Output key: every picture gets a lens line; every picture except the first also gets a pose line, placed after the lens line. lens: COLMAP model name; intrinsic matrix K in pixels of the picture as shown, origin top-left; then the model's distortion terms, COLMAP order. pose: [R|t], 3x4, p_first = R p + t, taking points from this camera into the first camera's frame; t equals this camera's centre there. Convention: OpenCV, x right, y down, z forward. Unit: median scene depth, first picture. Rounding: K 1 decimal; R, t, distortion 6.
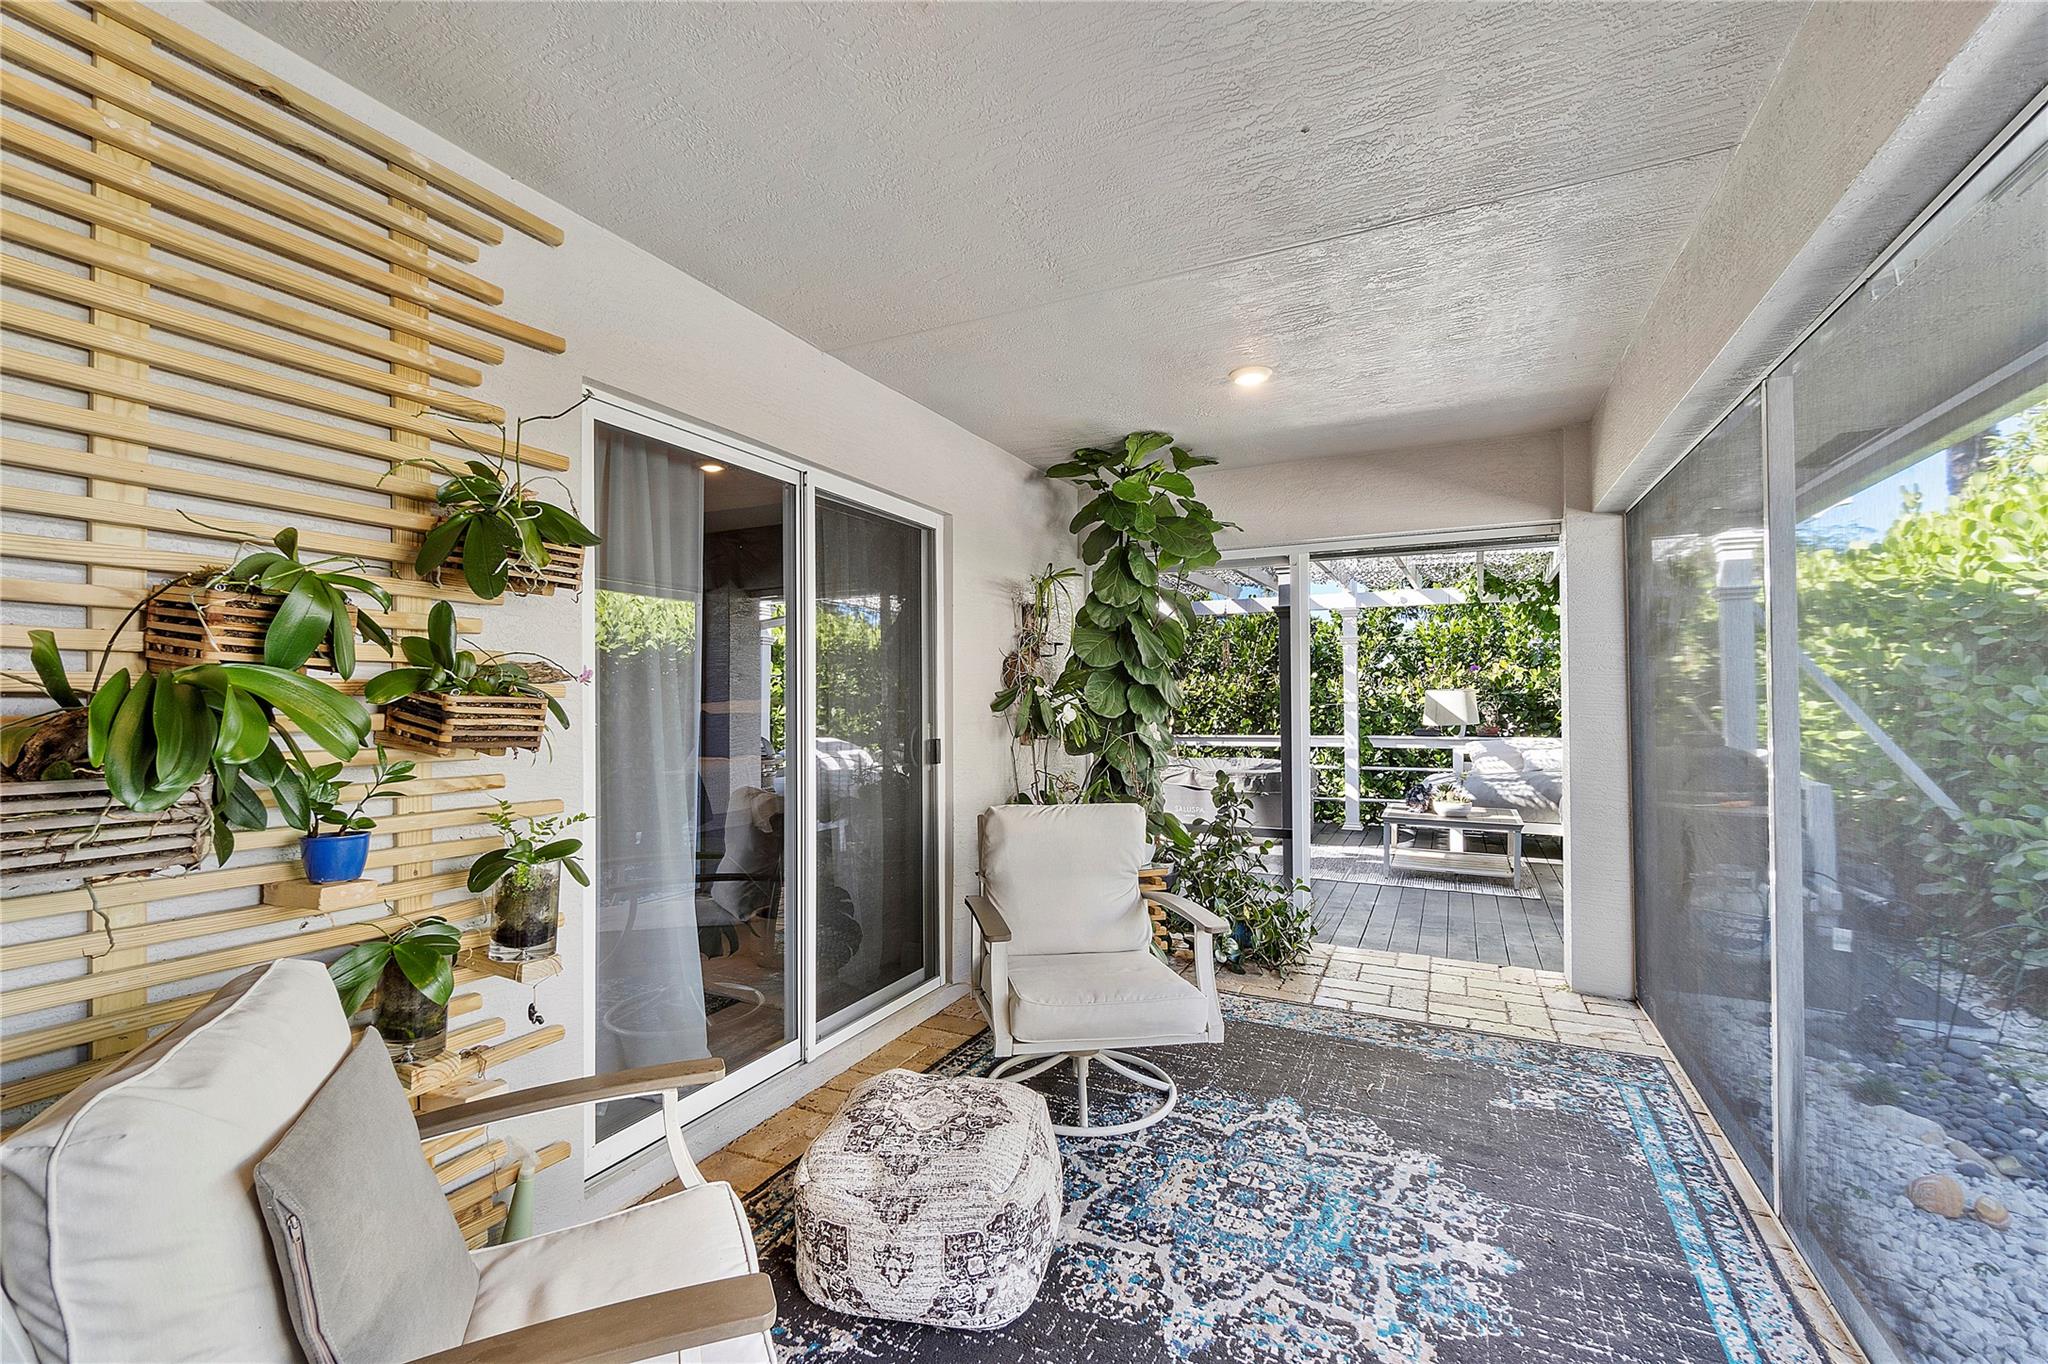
lens RADIAL K [[881.7, 0, 1024.8], [0, 881.7, 683.1], [0, 0, 1]] dist [-0.002294, 0.000319]
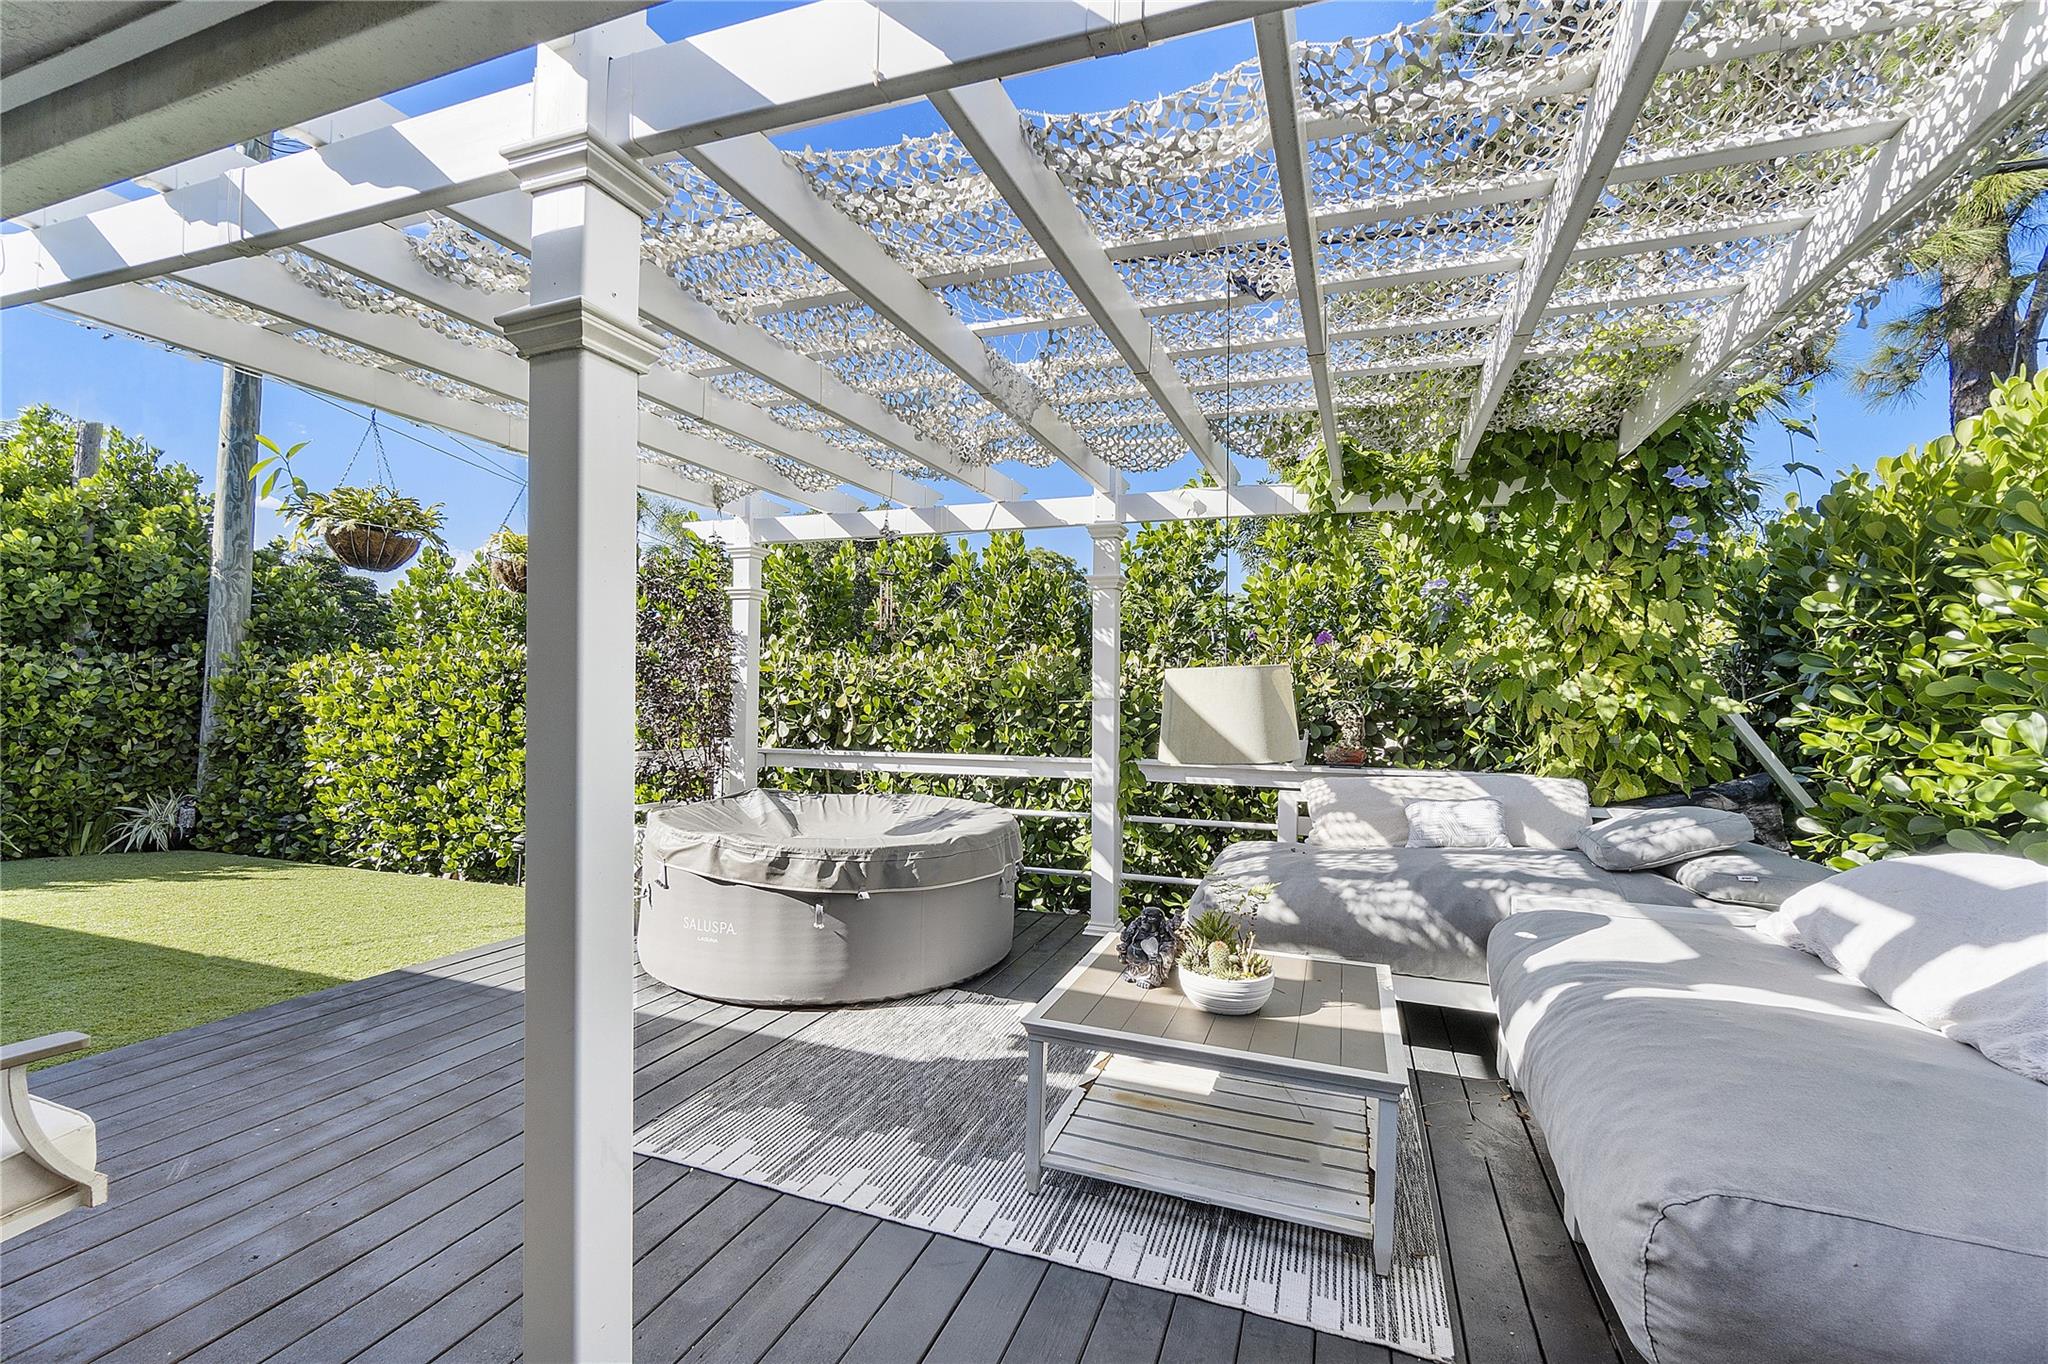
lens RADIAL K [[881.7, 0, 1019.9], [0, 881.7, 688.6], [0, 0, 1]] dist [-0.002294, 0.000319]
pose [[0.995016, 0.017856, 0.098105, 0.266202], [-0.019505, 0.999684, 0.015879, 0.007994], [-0.097790, -0.017714, 0.995049, 0.469688]]
